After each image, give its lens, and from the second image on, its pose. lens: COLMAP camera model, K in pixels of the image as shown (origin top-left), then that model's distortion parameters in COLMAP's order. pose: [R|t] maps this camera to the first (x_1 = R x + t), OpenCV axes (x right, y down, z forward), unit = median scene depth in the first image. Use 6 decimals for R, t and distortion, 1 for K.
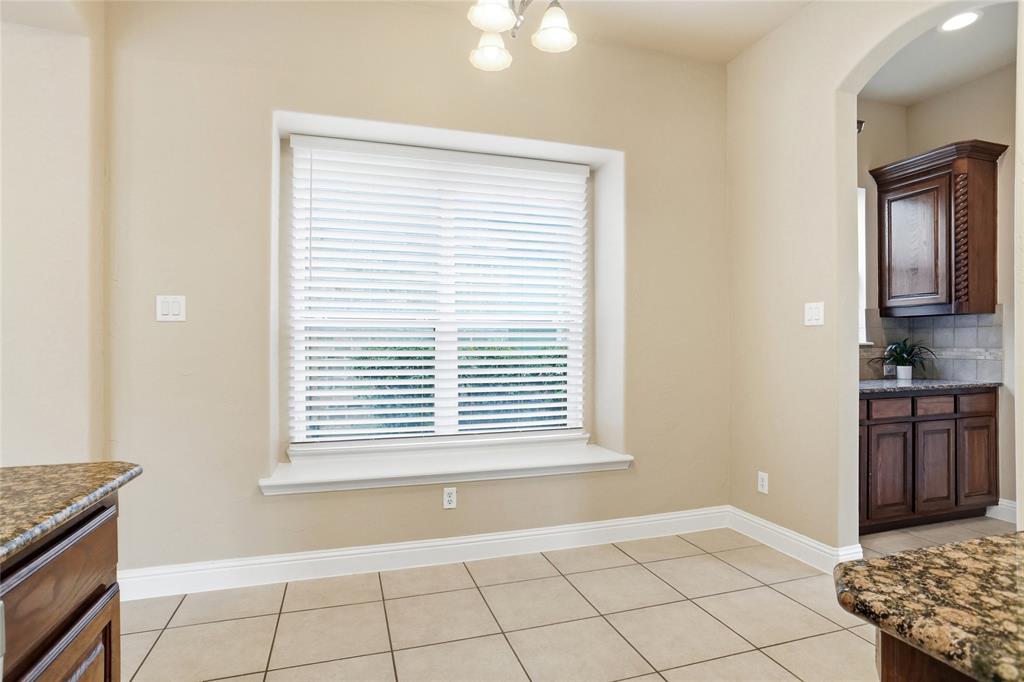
lens RADIAL K [[545.5, 0, 516.3], [0, 545.5, 339.6], [0, 0, 1]] dist [-0.050180, 0.006596]
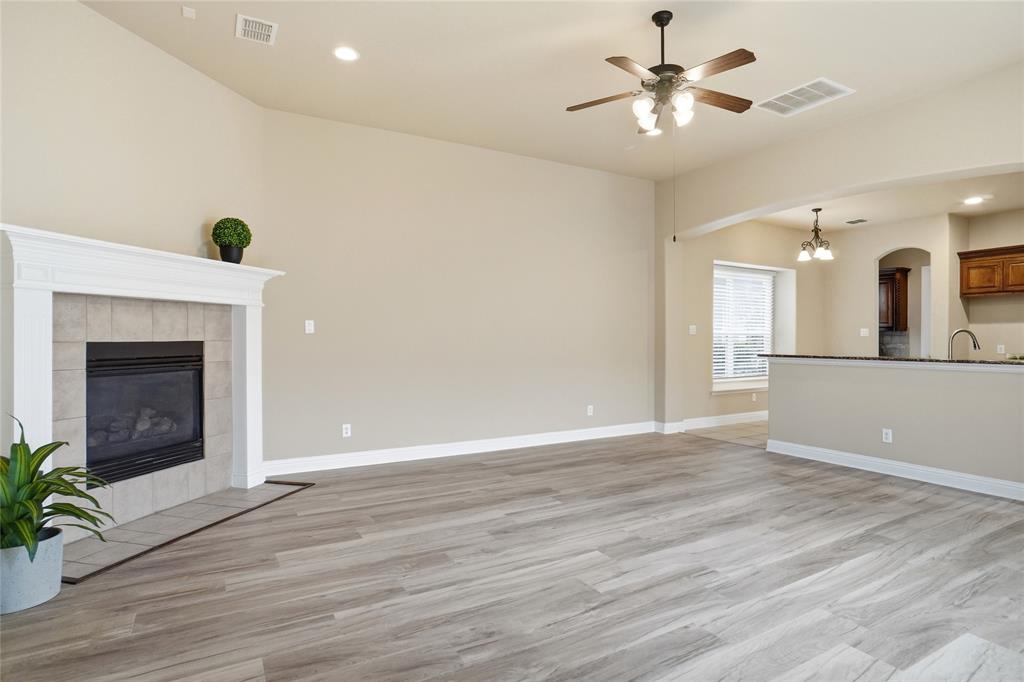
lens RADIAL K [[545.5, 0, 508.0], [0, 545.5, 342.7], [0, 0, 1]] dist [-0.050180, 0.006596]
pose [[0.978524, 0.000190, 0.206131, -1.631847], [-0.001053, 0.999991, 0.004076, 0.001320], [-0.206128, -0.004205, 0.978516, -1.226415]]
